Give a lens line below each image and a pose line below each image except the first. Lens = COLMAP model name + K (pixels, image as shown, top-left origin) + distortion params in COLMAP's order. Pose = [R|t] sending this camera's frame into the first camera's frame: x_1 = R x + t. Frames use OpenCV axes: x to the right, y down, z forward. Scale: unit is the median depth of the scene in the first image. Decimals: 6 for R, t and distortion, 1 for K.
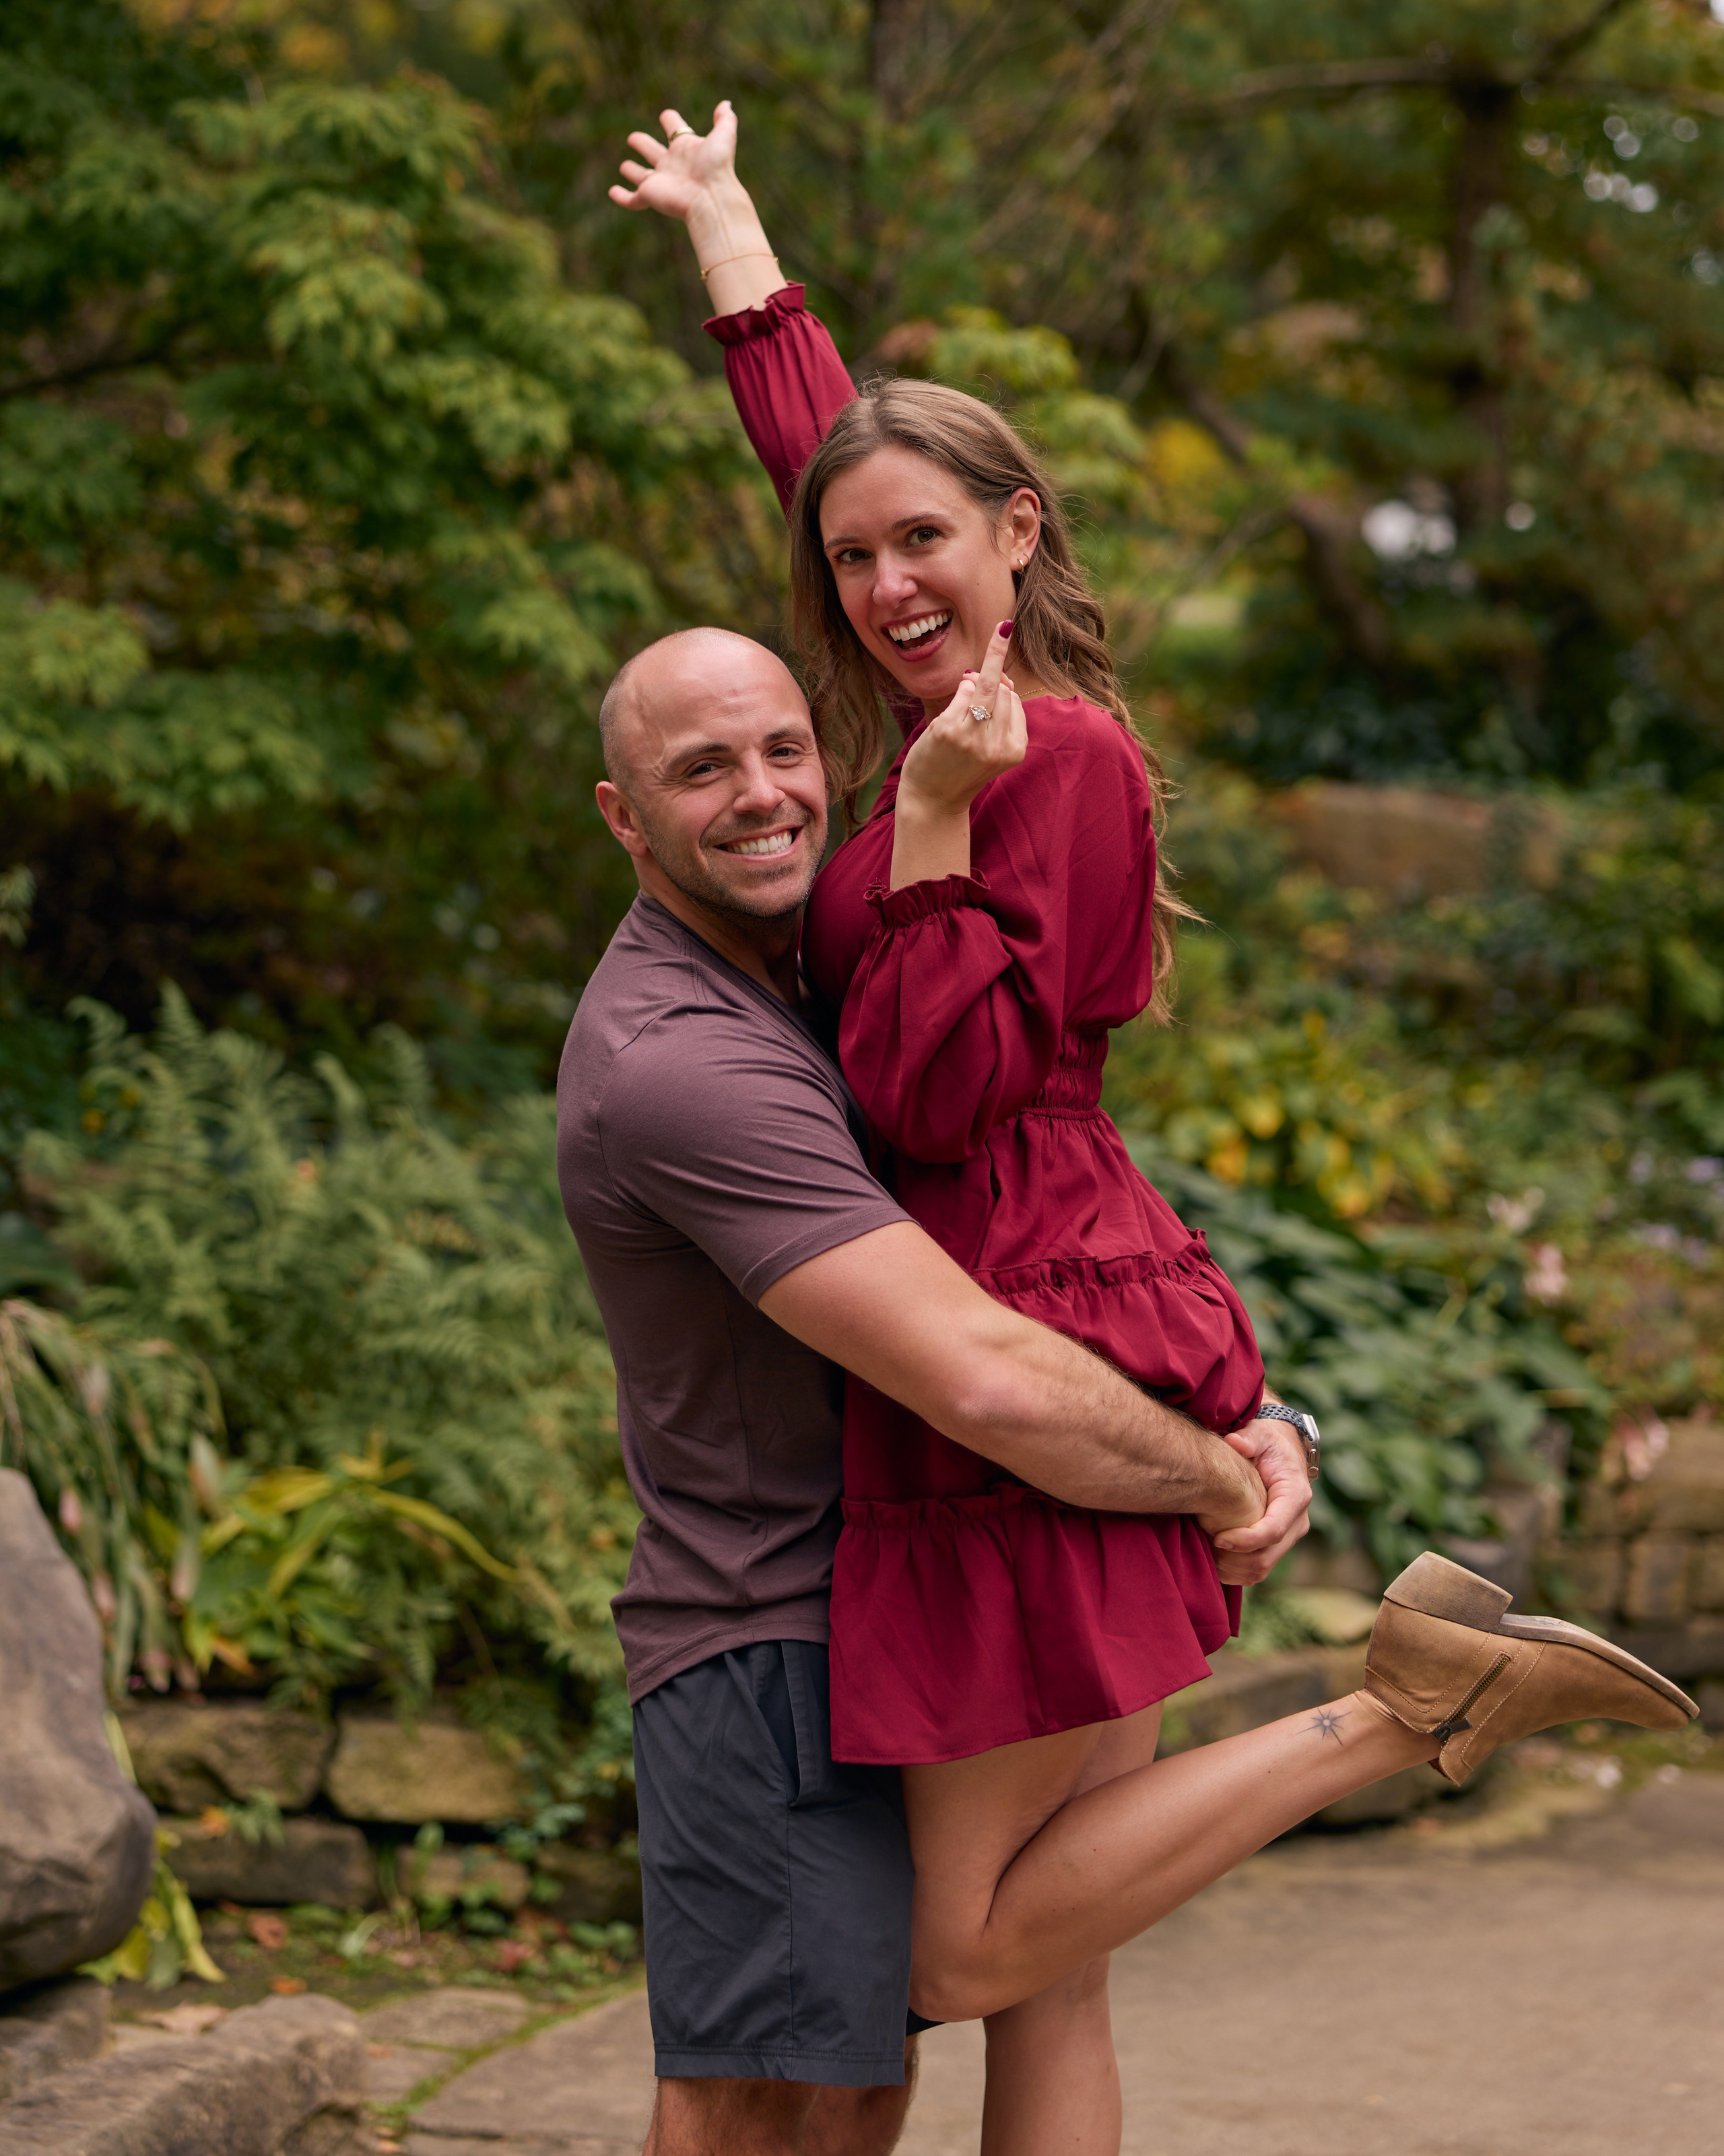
lens RADIAL K [[5130.2, 0, 788.4], [0, 5130.2, 755.8], [0, 0, 1]] dist [-0.012637, 0.000000]
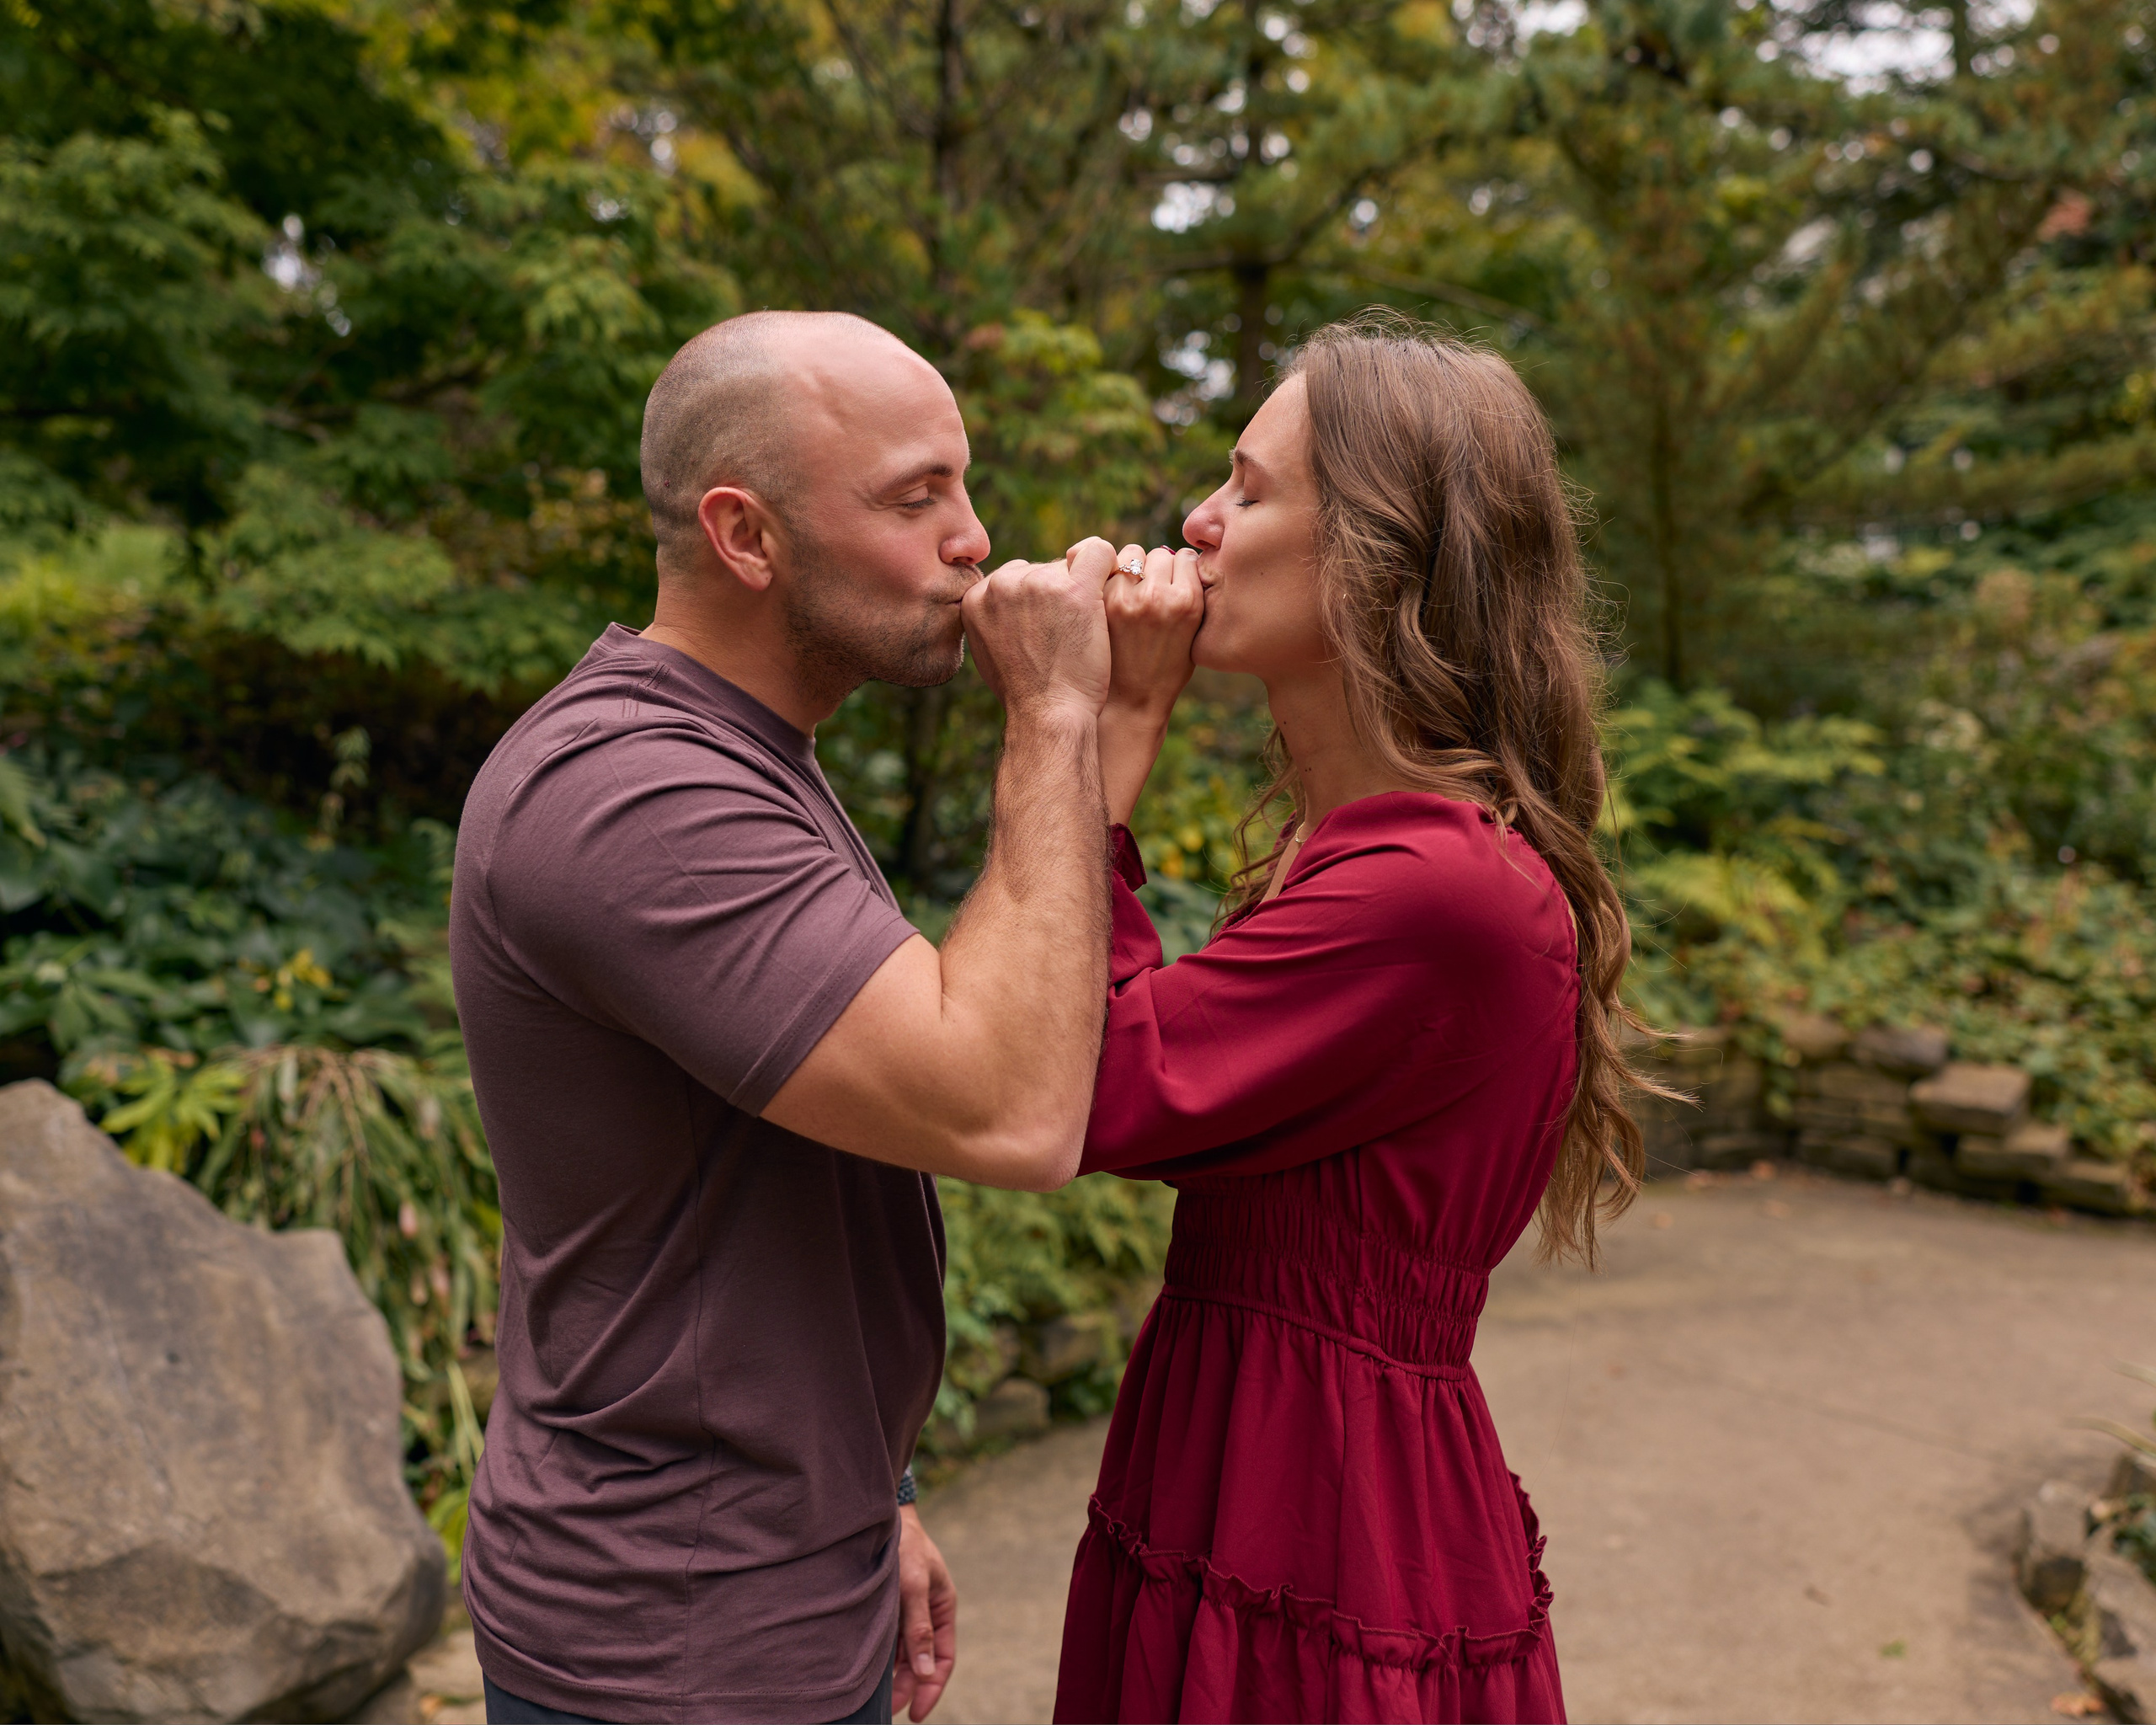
lens RADIAL K [[2214.4, 0, 1106.6], [0, 2214.4, 772.1], [0, 0, 1]] dist [0.005596, 0.000000]
pose [[0.993345, -0.051347, 0.103103, -0.014877], [0.046059, 0.997530, 0.053030, 0.011304], [-0.105571, -0.047928, 0.993256, 0.394238]]
